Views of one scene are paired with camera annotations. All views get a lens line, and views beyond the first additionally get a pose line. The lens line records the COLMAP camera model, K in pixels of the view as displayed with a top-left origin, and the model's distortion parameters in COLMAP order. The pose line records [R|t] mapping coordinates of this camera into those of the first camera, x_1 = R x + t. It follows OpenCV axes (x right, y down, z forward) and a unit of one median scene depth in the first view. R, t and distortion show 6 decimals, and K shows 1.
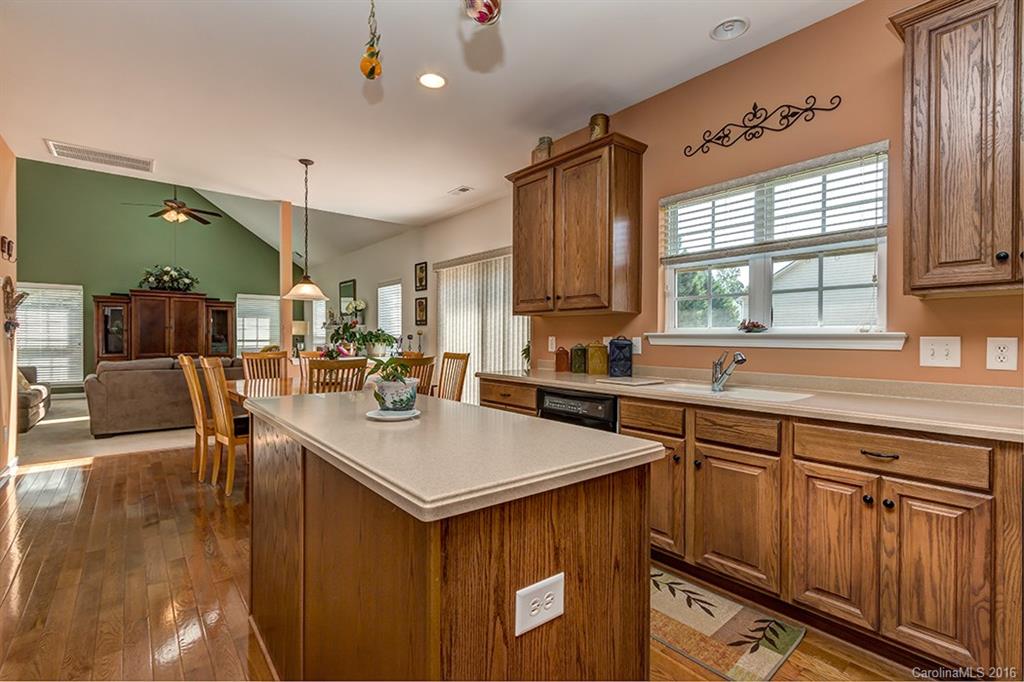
lens RADIAL K [[467.2, 0, 512.0], [0, 467.2, 341.0], [0, 0, 1]] dist [0.002802, -0.000837]
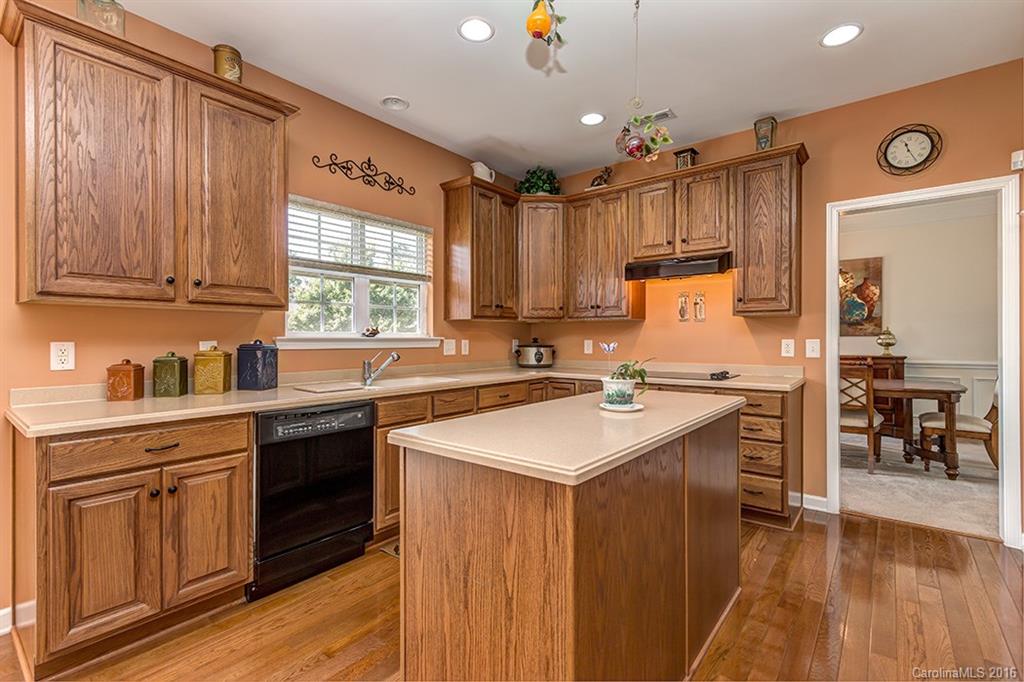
lens RADIAL K [[465.3, 0, 508.8], [0, 465.3, 339.3], [0, 0, 1]] dist [0.001594, 0.000044]
pose [[-0.202192, -0.011054, 0.979284, -0.394015], [0.004238, 0.999917, 0.012162, -0.012065], [-0.979337, 0.006609, -0.202128, 0.431270]]
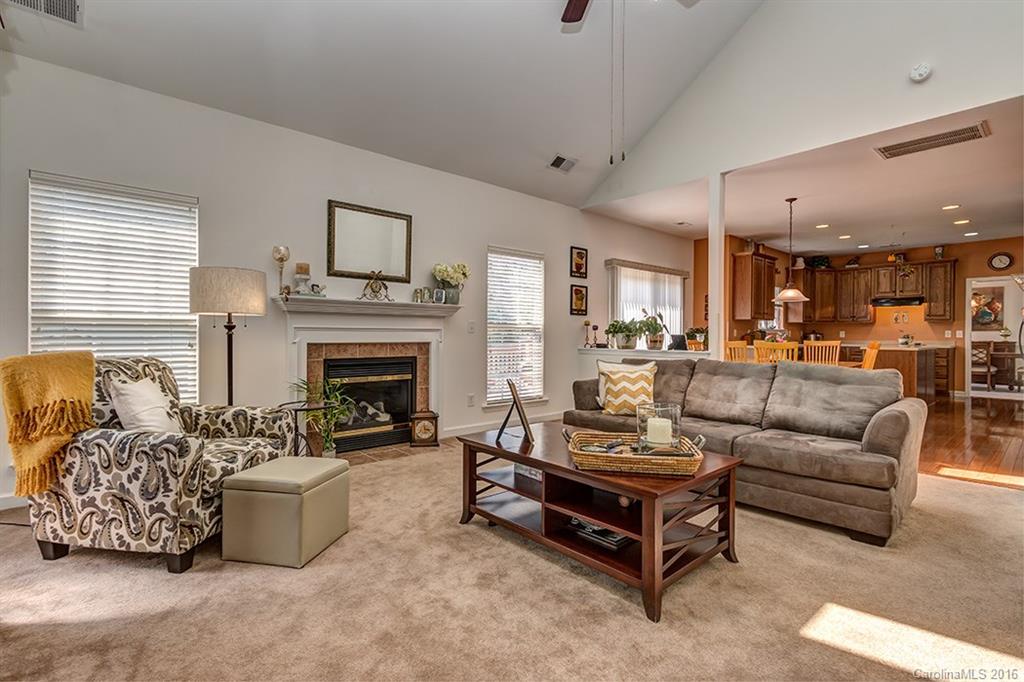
lens RADIAL K [[467.2, 0, 512.0], [0, 467.2, 341.0], [0, 0, 1]] dist [0.002802, -0.000837]
pose [[-0.025434, -0.020055, 0.999475, -1.434640], [0.001499, 0.999797, 0.020099, -0.001719], [-0.999675, 0.002009, -0.025399, 1.484724]]
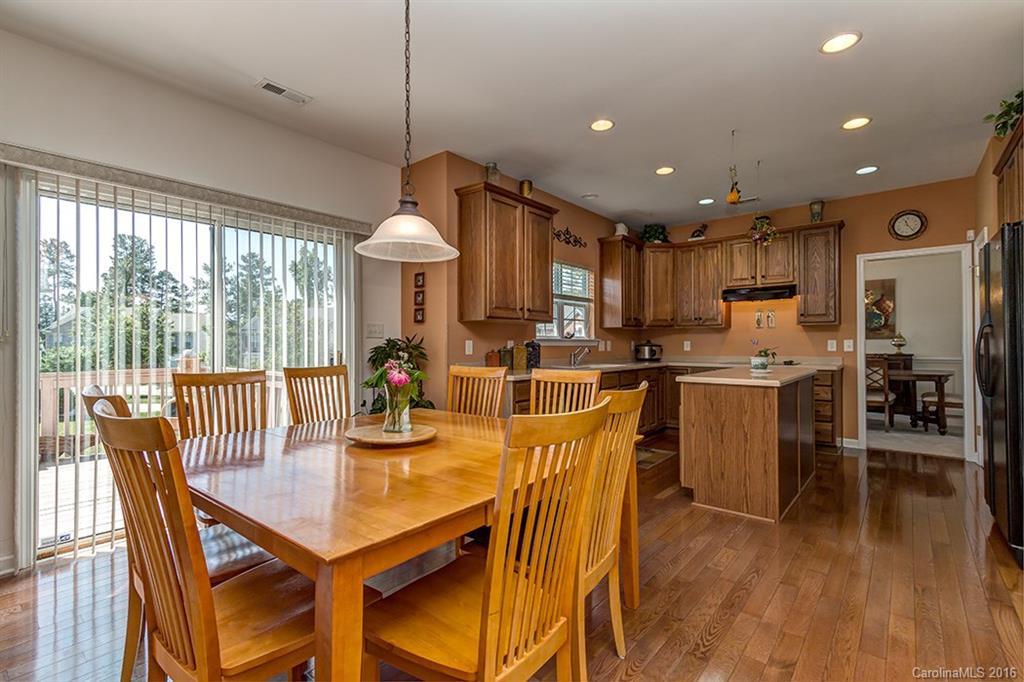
lens RADIAL K [[467.2, 0, 512.0], [0, 467.2, 341.0], [0, 0, 1]] dist [0.002802, -0.000837]
pose [[-0.184444, -0.002256, 0.982840, -0.706837], [0.005898, 0.999977, 0.003402, -0.007706], [-0.982825, 0.006425, -0.184426, 0.788297]]
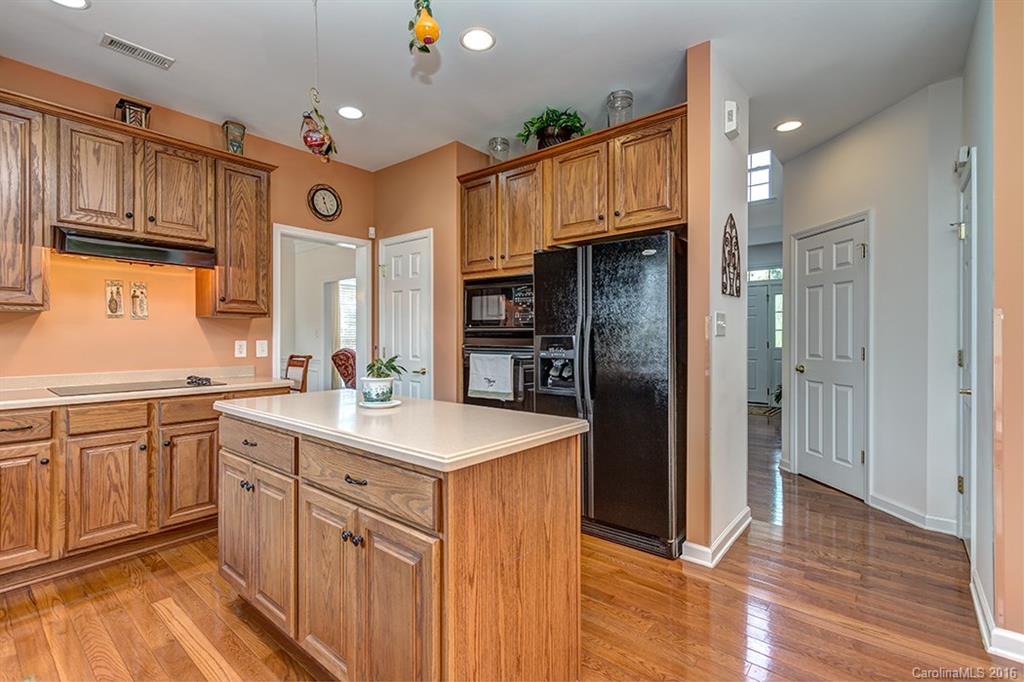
lens RADIAL K [[467.2, 0, 512.0], [0, 467.2, 341.0], [0, 0, 1]] dist [0.002802, -0.000837]
pose [[-0.980945, -0.006804, -0.194169, -0.099809], [-0.008320, 0.999941, 0.006991, -0.010068], [0.194110, 0.008474, -0.980943, 0.660937]]
